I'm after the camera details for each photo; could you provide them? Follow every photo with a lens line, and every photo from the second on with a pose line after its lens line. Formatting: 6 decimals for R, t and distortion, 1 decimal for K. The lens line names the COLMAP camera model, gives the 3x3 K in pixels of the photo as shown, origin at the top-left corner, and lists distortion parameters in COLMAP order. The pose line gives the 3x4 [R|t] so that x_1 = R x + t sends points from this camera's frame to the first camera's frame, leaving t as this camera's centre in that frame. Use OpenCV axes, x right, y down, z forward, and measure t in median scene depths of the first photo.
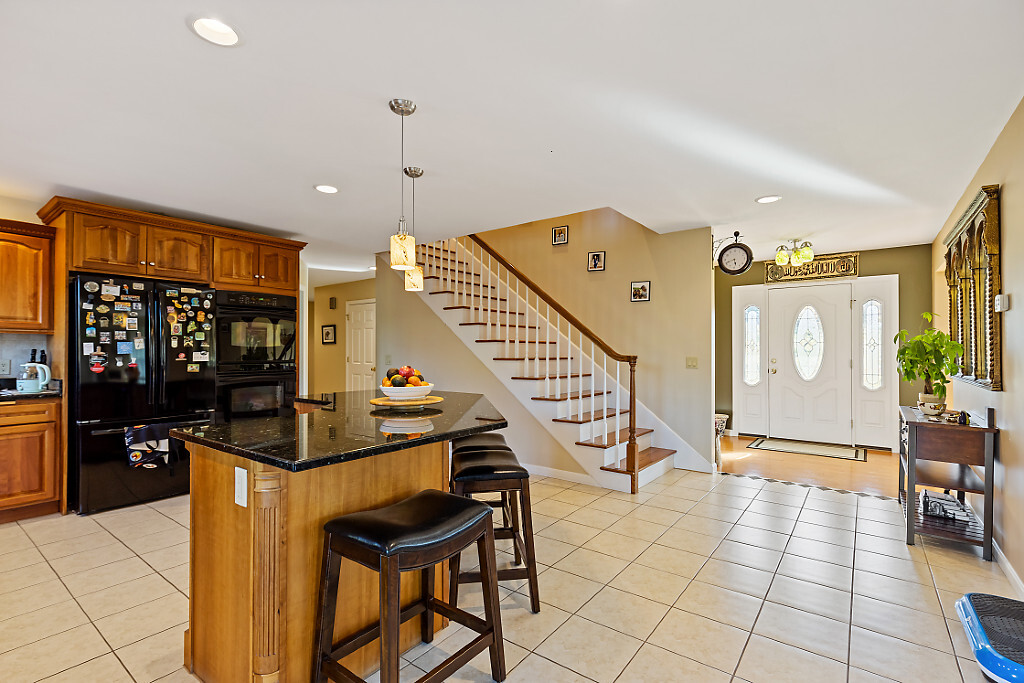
lens RADIAL K [[468.2, 0, 506.0], [0, 468.2, 349.1], [0, 0, 1]] dist [-0.002195, 0.000317]
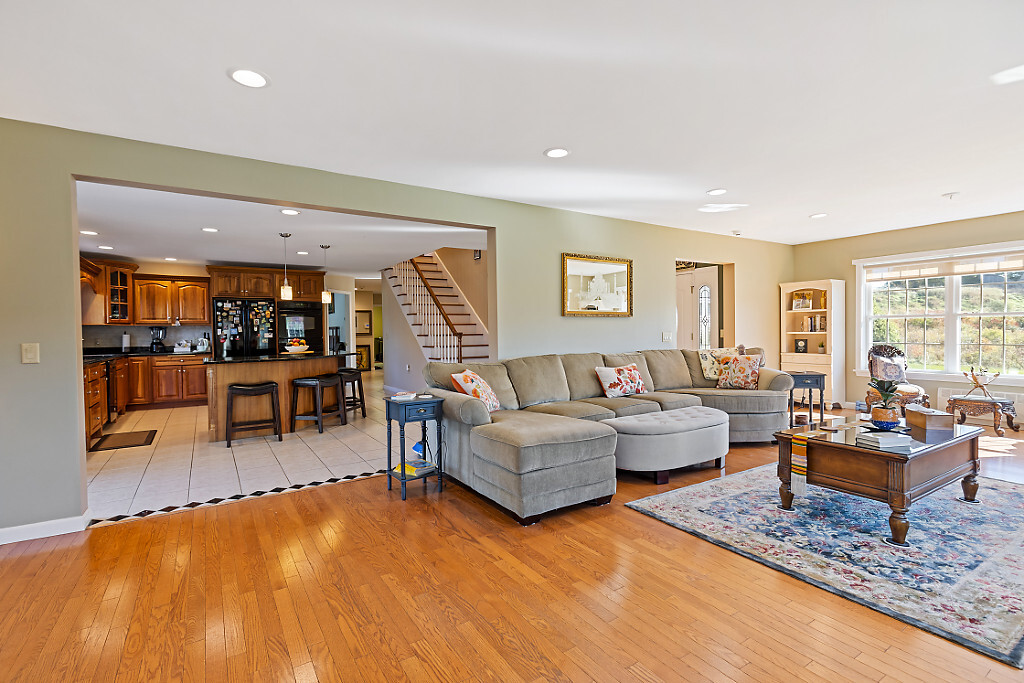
lens RADIAL K [[468.2, 0, 500.7], [0, 468.2, 343.5], [0, 0, 1]] dist [-0.002195, 0.000317]
pose [[0.936528, -0.001625, -0.350590, 1.108686], [0.014423, 0.999321, 0.033897, -0.002183], [0.350297, -0.036802, 0.935915, -0.607106]]
